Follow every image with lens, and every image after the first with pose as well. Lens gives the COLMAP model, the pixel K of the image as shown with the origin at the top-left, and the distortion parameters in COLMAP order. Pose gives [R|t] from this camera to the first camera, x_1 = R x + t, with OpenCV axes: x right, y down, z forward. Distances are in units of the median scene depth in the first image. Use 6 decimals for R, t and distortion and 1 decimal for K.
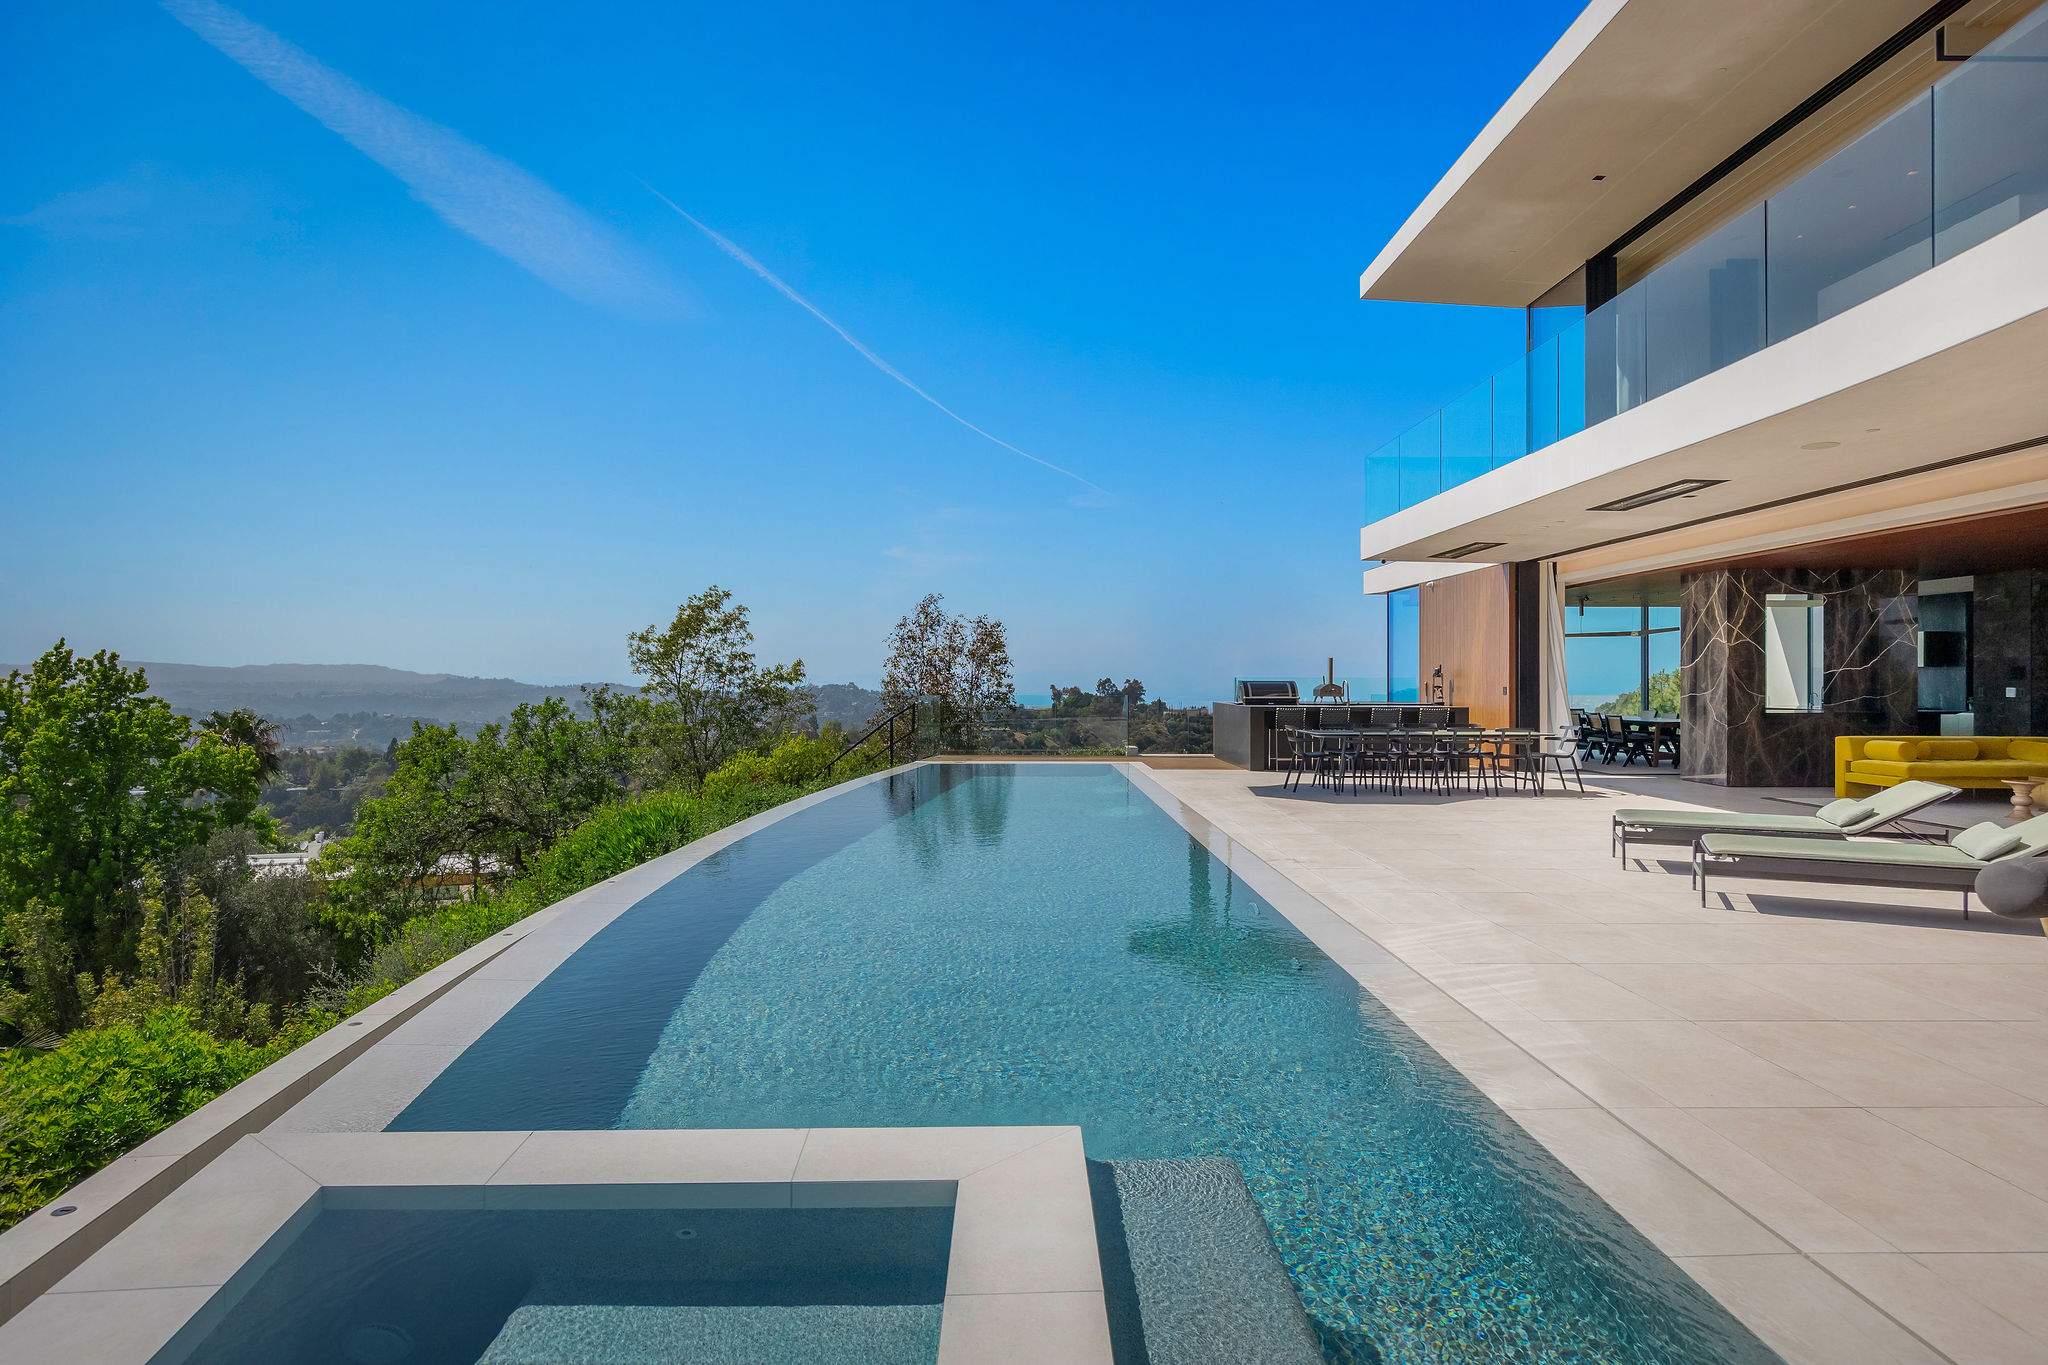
lens RADIAL K [[1140.3, 0, 1031.3], [0, 1140.3, 681.4], [0, 0, 1]] dist [-0.001410, -0.006486]
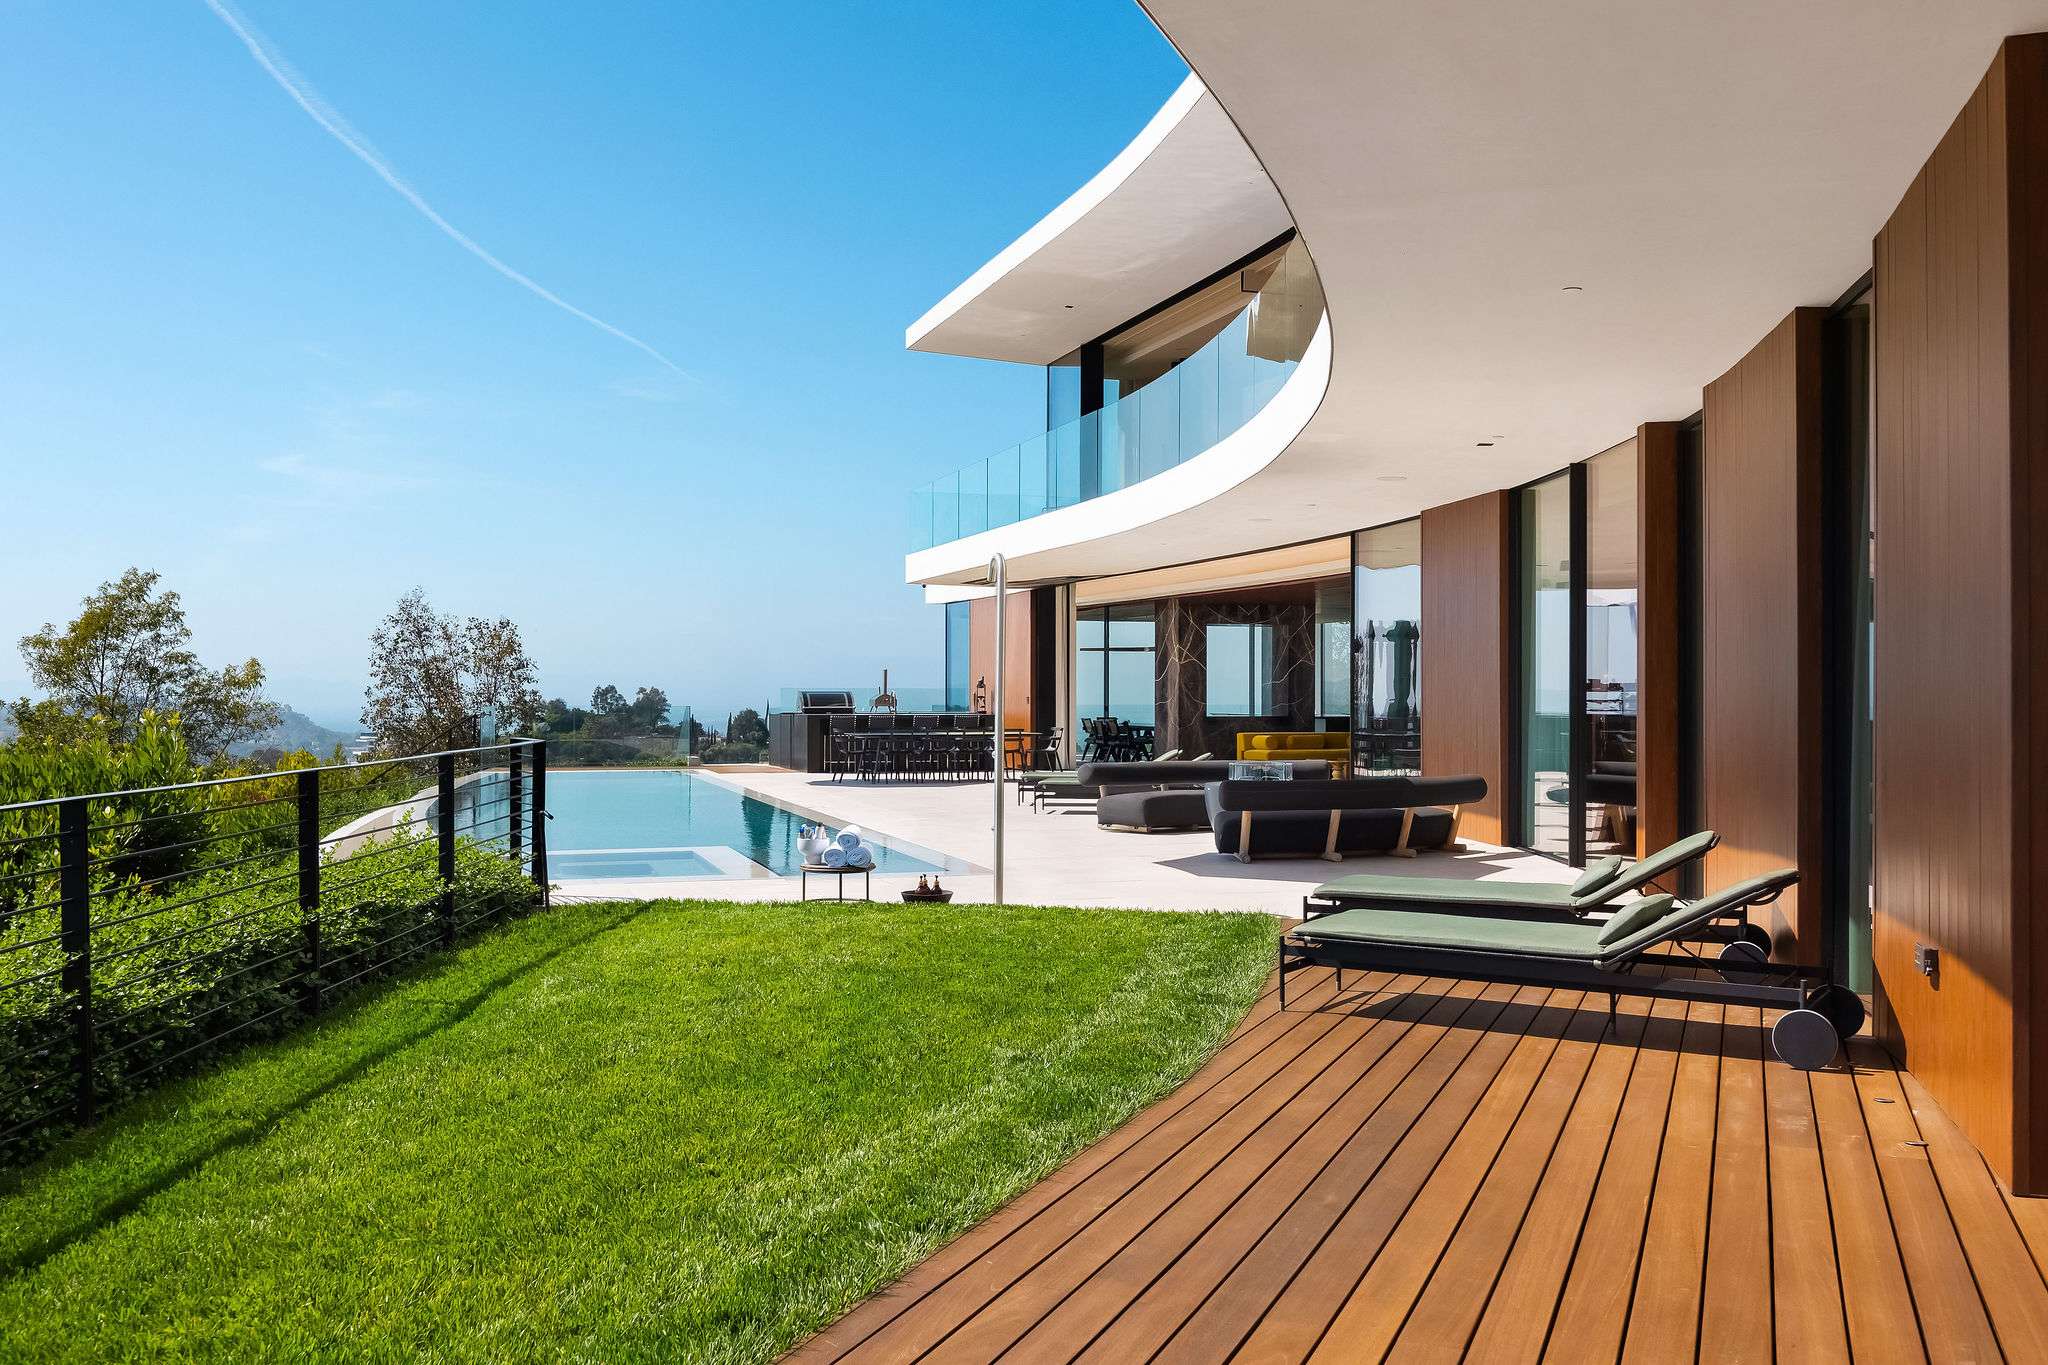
lens RADIAL K [[1753.5, 0, 1019.6], [0, 1753.5, 671.7], [0, 0, 1]] dist [-0.009972, 0.002132]
pose [[0.956216, 0.004473, 0.292629, -0.112051], [-0.001291, 0.999938, -0.011067, -0.000845], [-0.292661, 0.010205, 0.956162, -0.708045]]
